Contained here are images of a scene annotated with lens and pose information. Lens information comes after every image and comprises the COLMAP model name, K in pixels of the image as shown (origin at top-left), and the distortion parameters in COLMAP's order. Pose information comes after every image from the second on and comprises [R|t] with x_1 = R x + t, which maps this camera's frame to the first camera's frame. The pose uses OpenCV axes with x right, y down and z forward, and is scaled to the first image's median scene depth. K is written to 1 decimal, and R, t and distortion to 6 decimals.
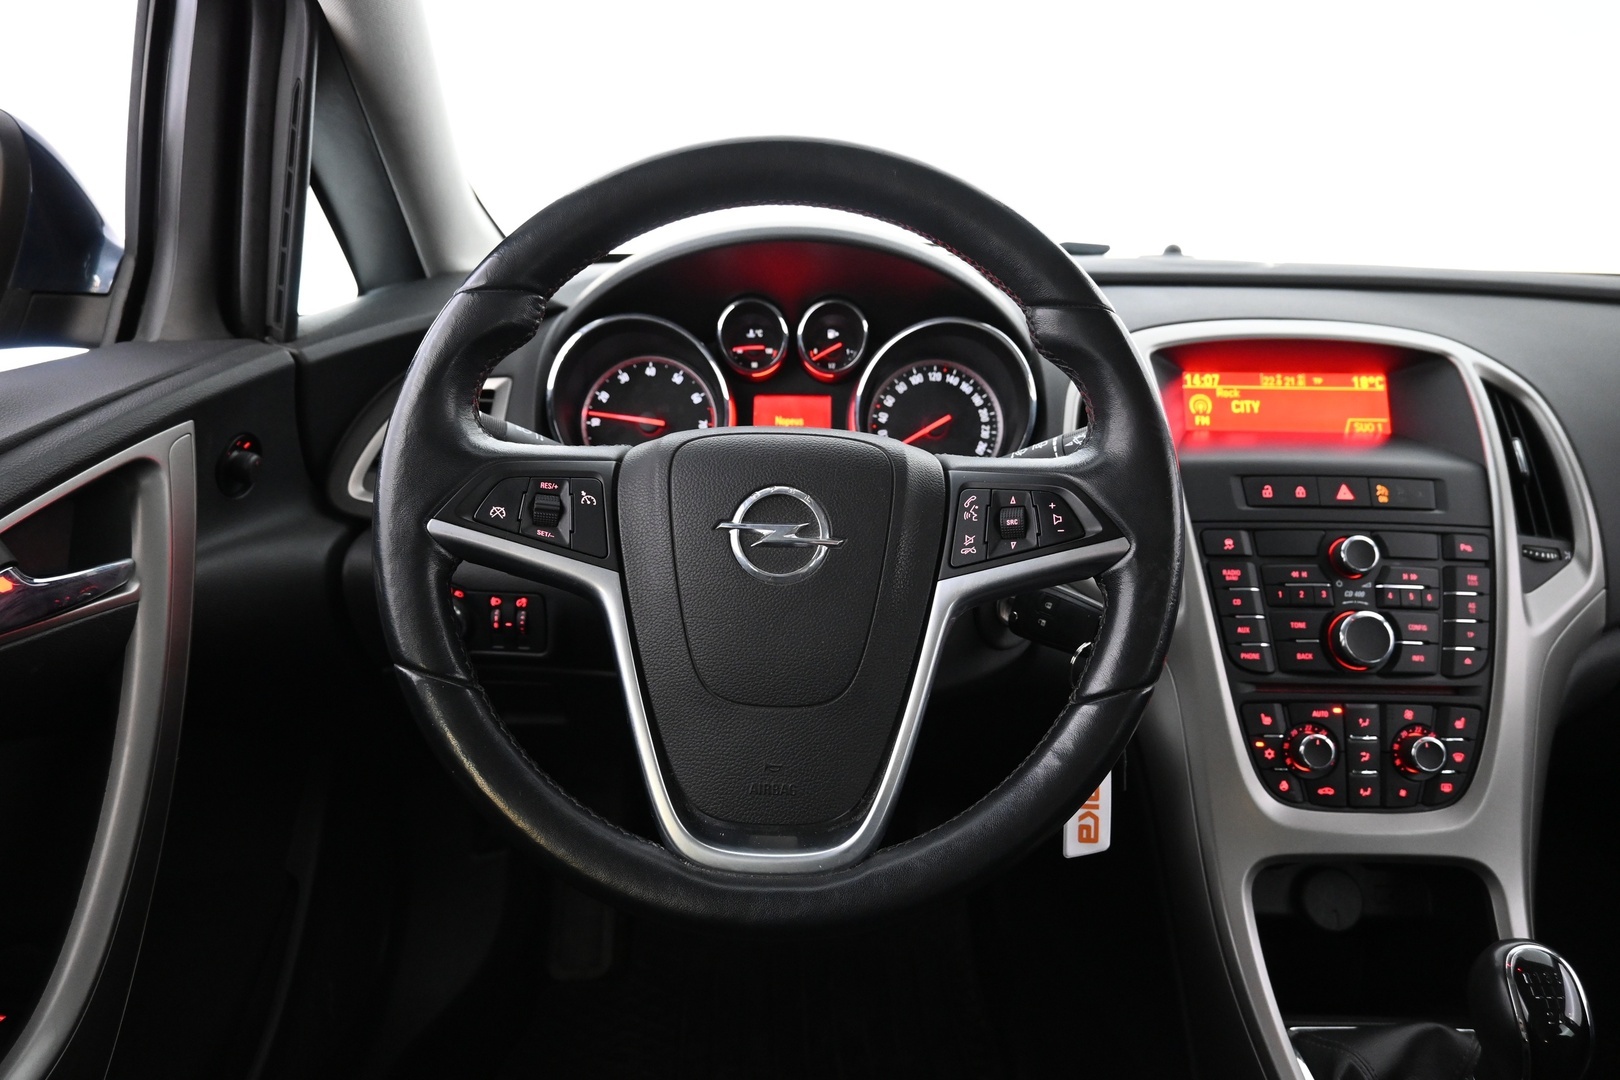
lens RADIAL K [[1110.7, 0, 810.0], [0, 1110.7, 540.0], [0, 0, 1]] dist [-0.004054, 0.001437]
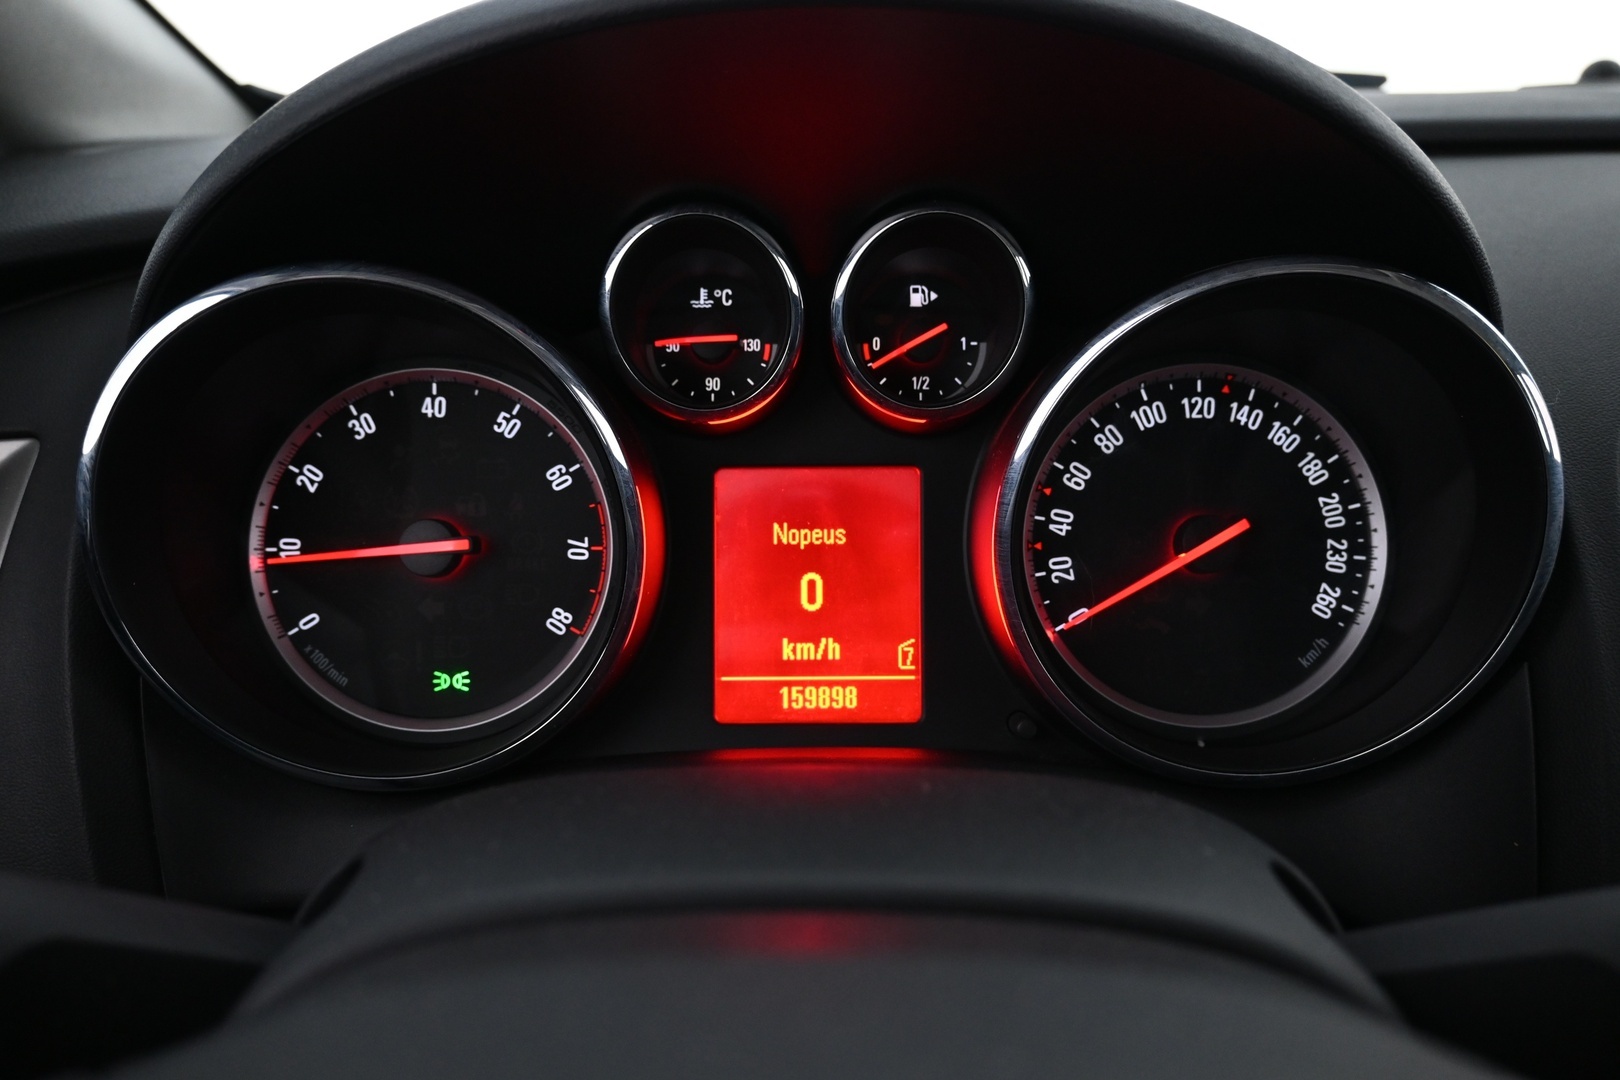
lens RADIAL K [[1238.8, 0, 810.0], [0, 1238.8, 540.0], [0, 0, 1]] dist [-0.000741, 0.000228]
pose [[0.999858, -0.016646, -0.002499, -0.019917], [0.016785, 0.997094, 0.074305, -0.155518], [0.001254, -0.074337, 0.997232, 0.666224]]
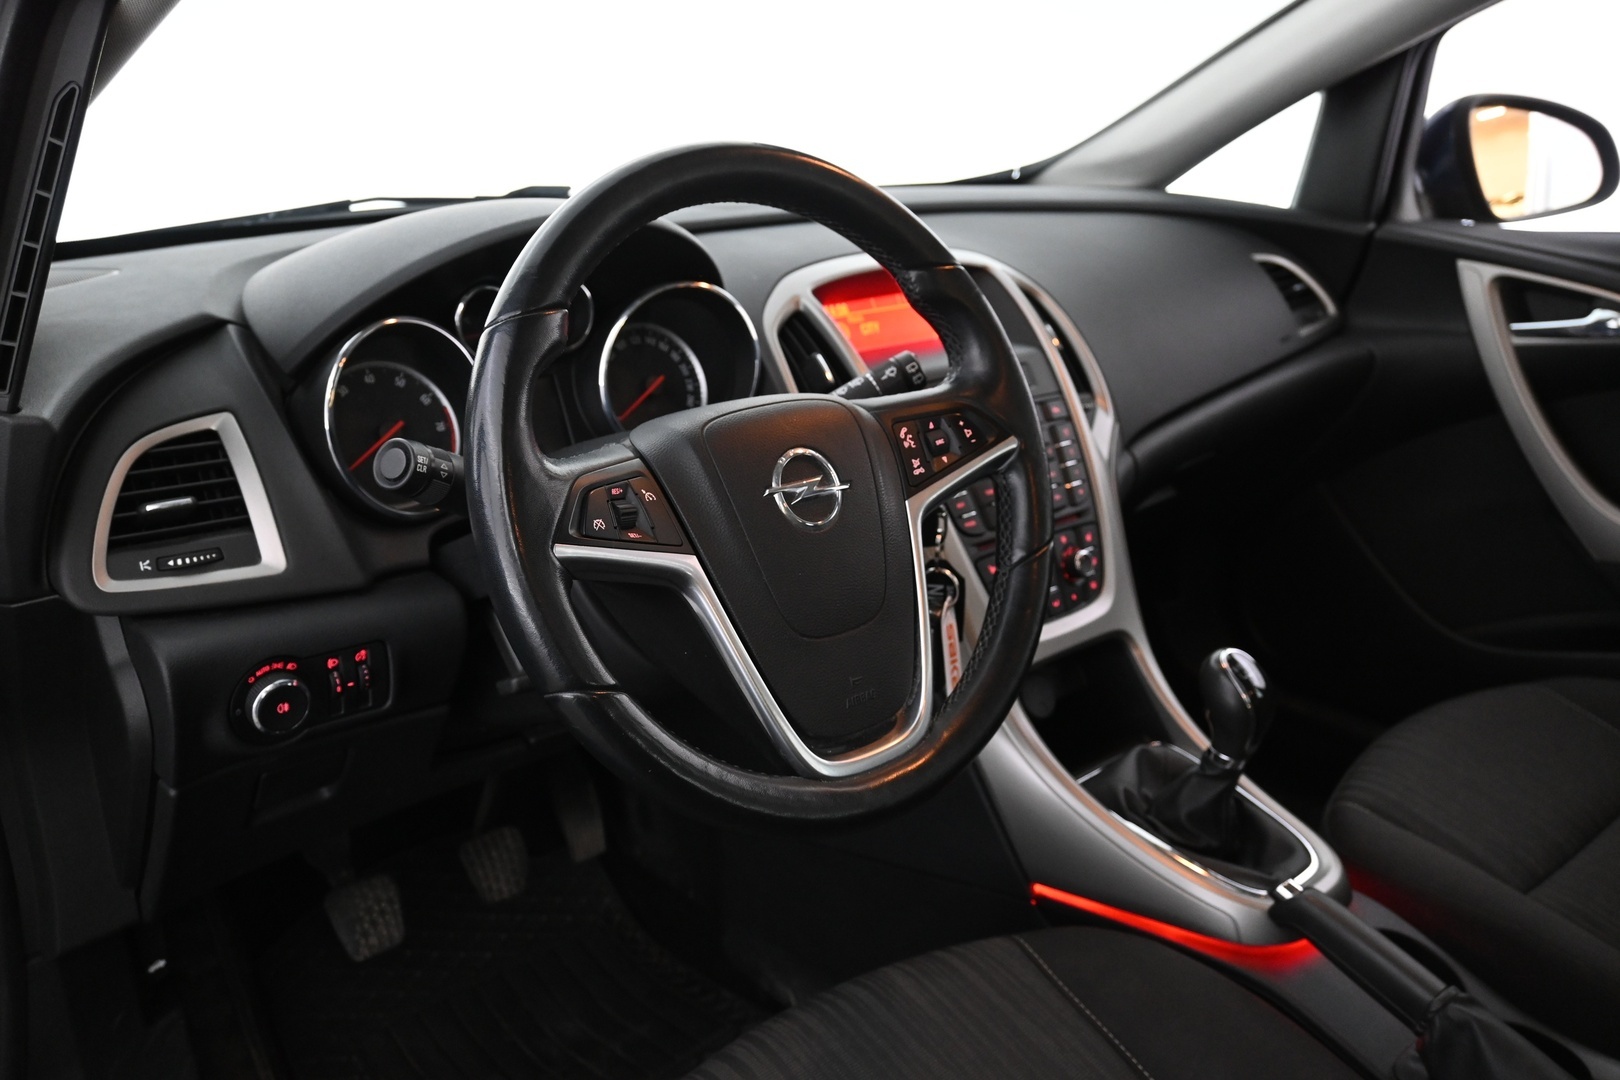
lens RADIAL K [[1330.0, 0, 810.0], [0, 1330.0, 540.0], [0, 0, 1]] dist [-0.014708, -0.002172]
pose [[0.757284, -0.231740, 0.610588, -0.637374], [0.212983, 0.971447, 0.104545, -0.070652], [-0.617381, 0.050874, 0.785018, -0.061628]]
